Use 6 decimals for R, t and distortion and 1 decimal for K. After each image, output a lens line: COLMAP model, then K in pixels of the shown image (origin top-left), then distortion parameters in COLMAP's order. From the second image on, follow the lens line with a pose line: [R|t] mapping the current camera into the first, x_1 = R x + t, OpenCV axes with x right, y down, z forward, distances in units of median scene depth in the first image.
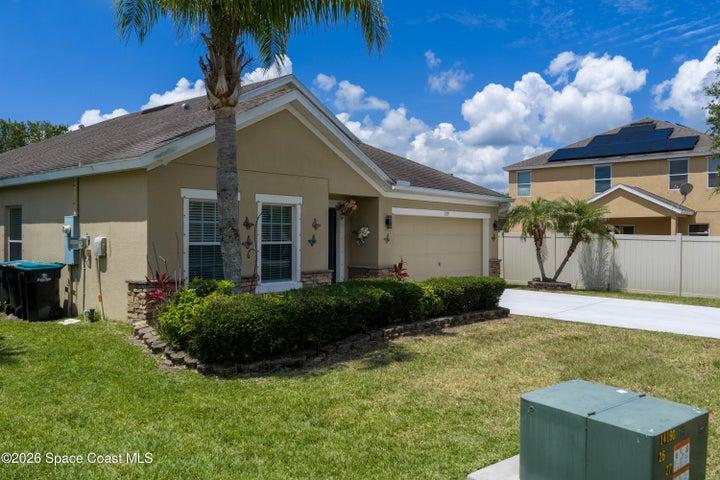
lens RADIAL K [[596.2, 0, 360.0], [0, 596.2, 240.0], [0, 0, 1]] dist [0.026679, 0.002568]
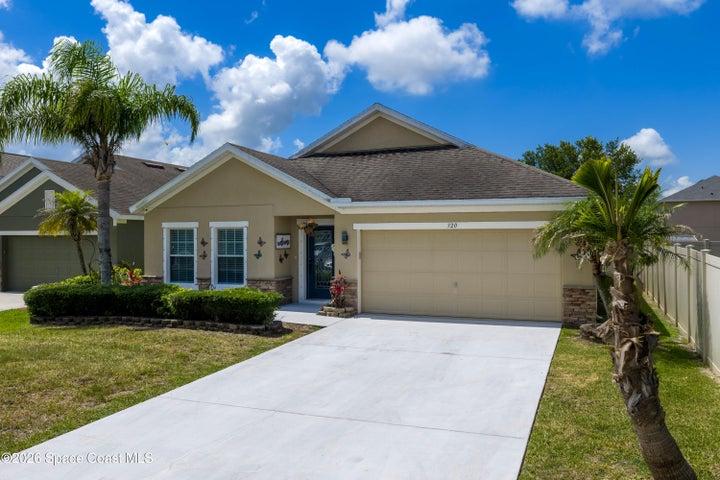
lens RADIAL K [[596.2, 0, 360.0], [0, 596.2, 240.0], [0, 0, 1]] dist [0.026679, 0.002568]
pose [[0.324783, 0.001374, -0.945788, 1.174010], [-0.000549, 0.999999, 0.001264, -0.031527], [0.945788, 0.000109, 0.324783, 0.777307]]
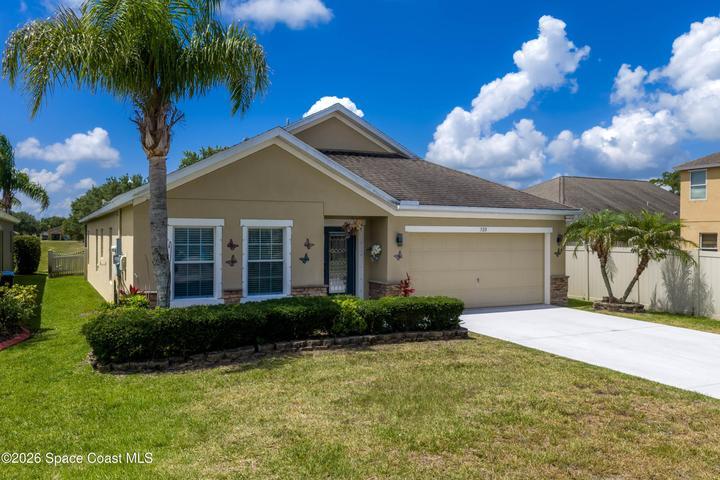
lens RADIAL K [[596.2, 0, 360.0], [0, 596.2, 240.0], [0, 0, 1]] dist [0.026679, 0.002568]
pose [[0.922031, 0.003455, -0.387101, 0.440392], [-0.003498, 0.999994, 0.000592, -0.034206], [0.387101, 0.000809, 0.922037, 0.009083]]
